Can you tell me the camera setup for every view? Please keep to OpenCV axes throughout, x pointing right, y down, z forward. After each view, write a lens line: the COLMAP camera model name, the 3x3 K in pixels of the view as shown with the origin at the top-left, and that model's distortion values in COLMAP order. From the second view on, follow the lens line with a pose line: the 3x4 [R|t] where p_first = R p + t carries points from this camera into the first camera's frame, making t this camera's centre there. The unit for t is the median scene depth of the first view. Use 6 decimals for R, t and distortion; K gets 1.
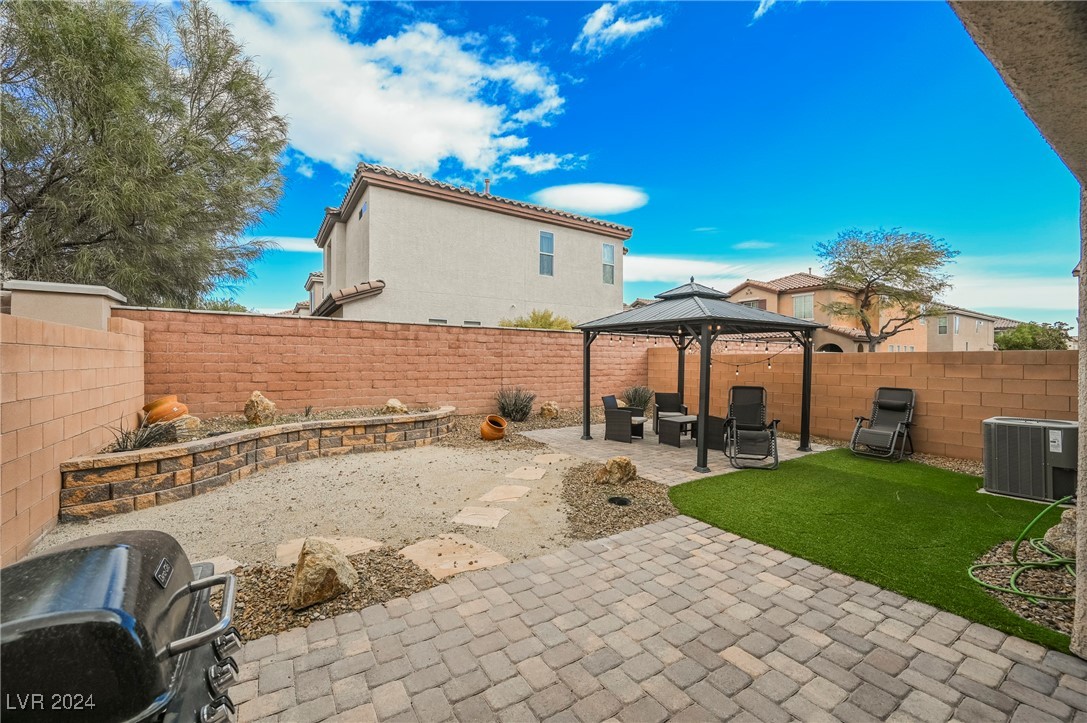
lens RADIAL K [[427.2, 0, 544.1], [0, 427.2, 360.9], [0, 0, 1]] dist [0.000456, -0.000009]
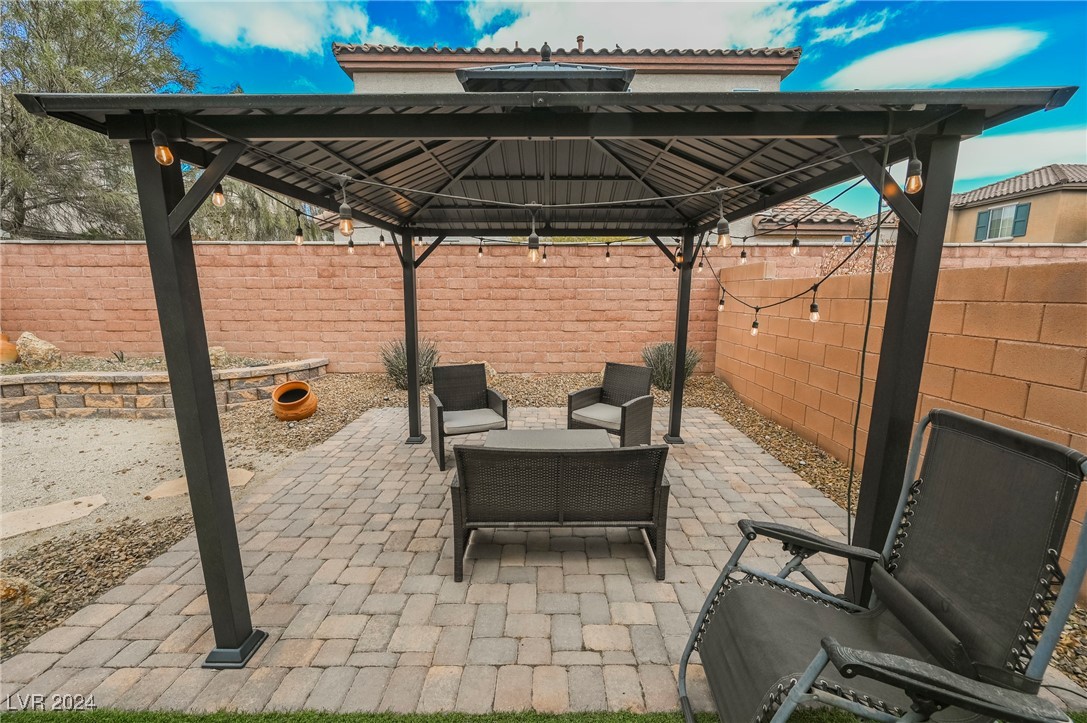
lens RADIAL K [[427.2, 0, 544.1], [0, 427.2, 360.9], [0, 0, 1]] dist [0.000456, -0.000009]
pose [[0.842986, 0.079750, -0.531991, 0.575031], [0.003748, 0.988055, 0.154057, -0.000841], [0.537923, -0.131862, 0.832617, 0.723833]]
